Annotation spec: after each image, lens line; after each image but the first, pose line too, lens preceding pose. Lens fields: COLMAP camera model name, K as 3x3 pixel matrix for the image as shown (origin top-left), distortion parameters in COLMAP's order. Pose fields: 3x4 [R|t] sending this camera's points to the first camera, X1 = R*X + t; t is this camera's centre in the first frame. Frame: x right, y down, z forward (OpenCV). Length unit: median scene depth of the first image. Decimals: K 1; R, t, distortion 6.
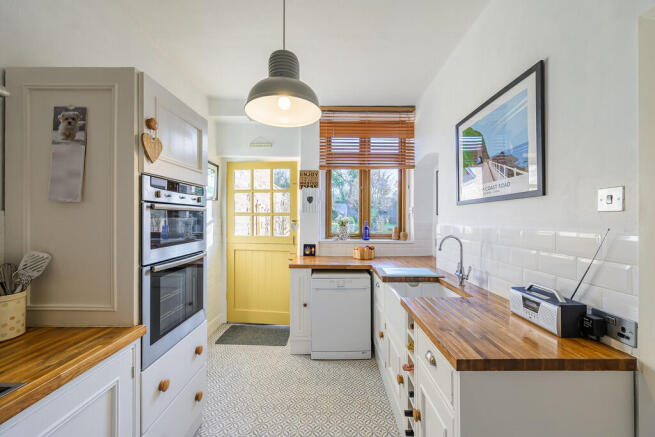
lens RADIAL K [[257.7, 0, 328.2], [0, 257.7, 217.6], [0, 0, 1]] dist [-0.000420, -0.000022]
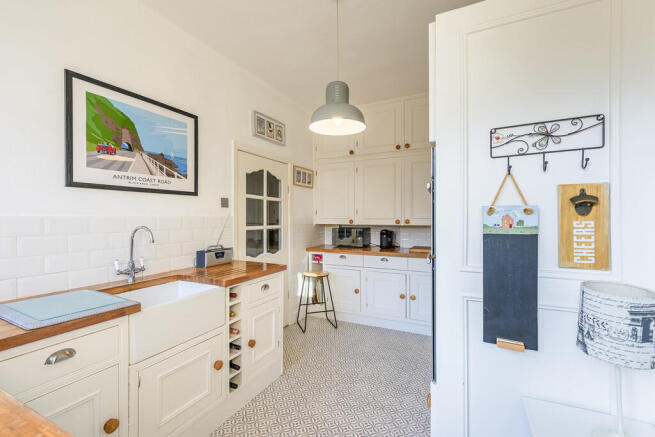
lens RADIAL K [[290.1, 0, 327.9], [0, 290.1, 216.8], [0, 0, 1]] dist [-0.003417, 0.000625]
pose [[-0.892472, -0.001760, 0.451099, -0.706690], [-0.004639, 0.999975, -0.005277, 0.051497], [-0.451079, -0.006803, -0.892458, 2.034134]]
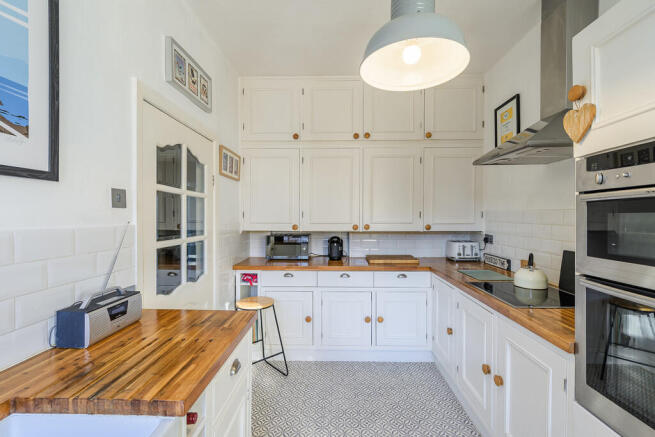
lens RADIAL K [[290.1, 0, 327.0], [0, 290.1, 217.5], [0, 0, 1]] dist [-0.003417, 0.000625]
pose [[-0.999389, -0.004382, 0.034672, 0.031929], [-0.004446, 0.999989, -0.001772, 0.013757], [-0.034664, -0.001925, -0.999397, 1.571542]]
